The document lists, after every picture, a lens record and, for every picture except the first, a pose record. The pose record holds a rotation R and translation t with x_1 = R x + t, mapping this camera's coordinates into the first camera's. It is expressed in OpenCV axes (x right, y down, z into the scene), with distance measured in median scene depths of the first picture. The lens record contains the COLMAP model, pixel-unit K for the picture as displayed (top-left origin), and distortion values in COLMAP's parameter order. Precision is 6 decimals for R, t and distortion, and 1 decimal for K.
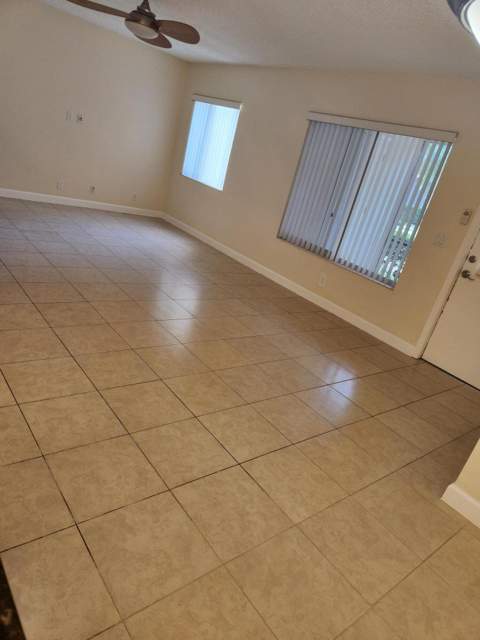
lens RADIAL K [[427.4, 0, 239.4], [0, 427.4, 324.3], [0, 0, 1]] dist [0.066069, -0.055790]
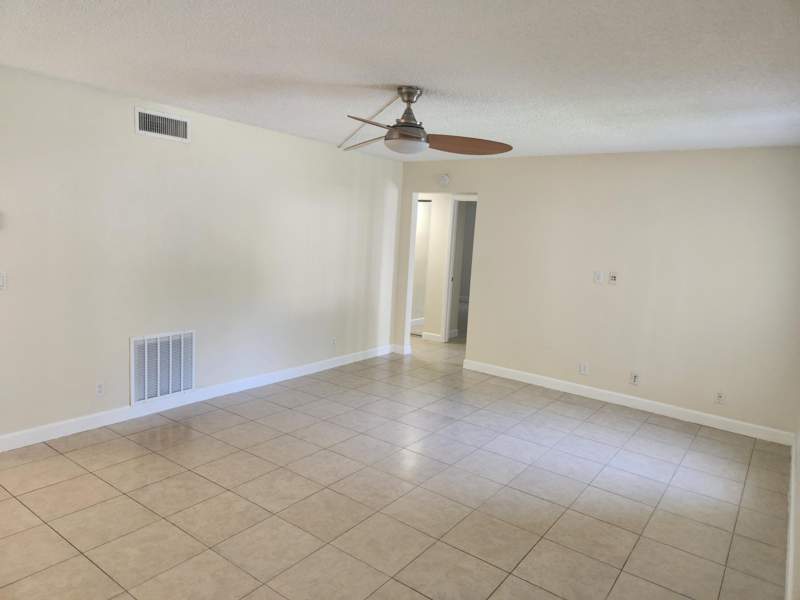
lens RADIAL K [[534.2, 0, 400.0], [0, 534.2, 300.0], [0, 0, 1]] dist [0.066069, -0.055790]
pose [[0.254813, -0.112009, -0.960481, 1.070378], [-0.356650, 0.912356, -0.201015, -0.449955], [0.898816, 0.393777, 0.192532, 1.632284]]
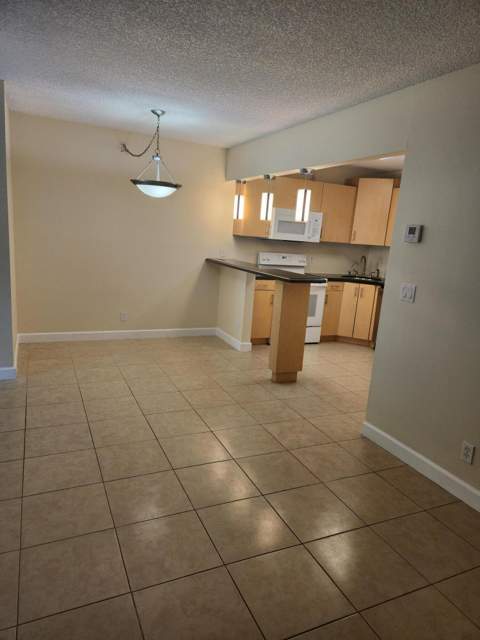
lens RADIAL K [[427.4, 0, 239.4], [0, 427.4, 324.3], [0, 0, 1]] dist [0.066069, -0.055790]
pose [[-0.919069, -0.357108, 0.166691, -0.600113], [-0.192785, 0.776303, 0.600156, -1.054842], [-0.343723, 0.519450, -0.782321, 2.152975]]
